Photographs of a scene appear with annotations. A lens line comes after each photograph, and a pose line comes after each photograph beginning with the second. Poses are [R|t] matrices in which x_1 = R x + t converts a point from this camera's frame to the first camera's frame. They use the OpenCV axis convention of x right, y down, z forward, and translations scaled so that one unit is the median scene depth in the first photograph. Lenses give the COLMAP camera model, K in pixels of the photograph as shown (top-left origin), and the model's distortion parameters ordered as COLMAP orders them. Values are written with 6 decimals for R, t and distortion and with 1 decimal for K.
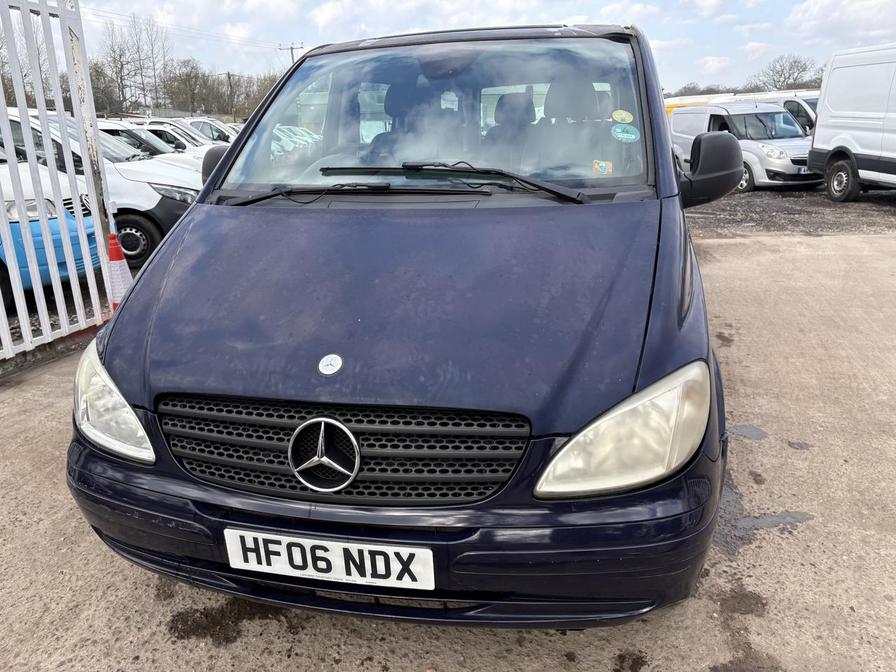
lens RADIAL K [[671.6, 0, 448.0], [0, 671.6, 336.0], [0, 0, 1]] dist [0.012841, 0.011660]
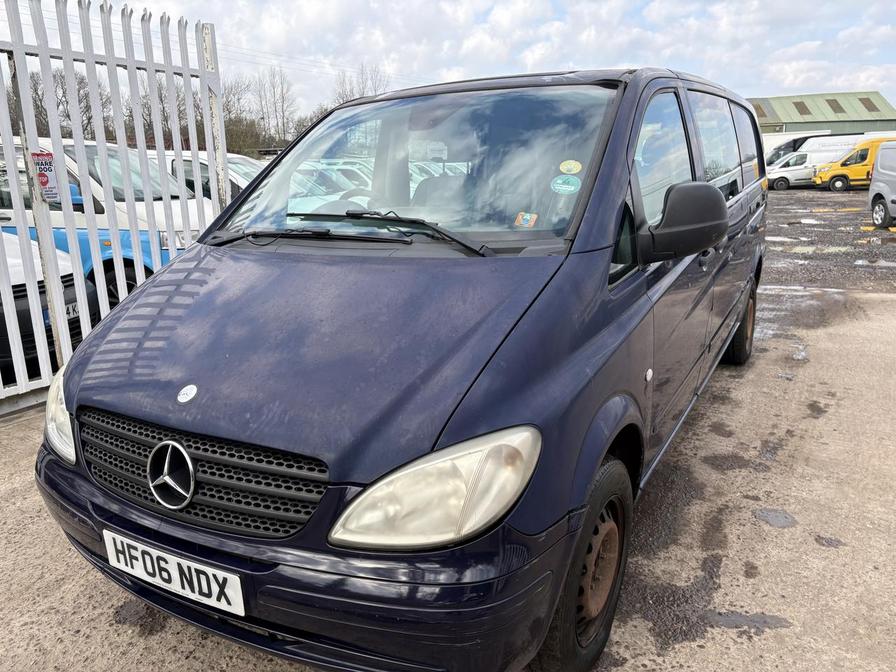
lens RADIAL K [[672.5, 0, 444.5], [0, 672.5, 342.9], [0, 0, 1]] dist [0.017008, 0.001881]
pose [[0.955601, 0.072786, -0.285534, 0.536611], [-0.084127, 0.996072, -0.027637, -0.046096], [0.282400, 0.050431, 0.957970, 0.051151]]
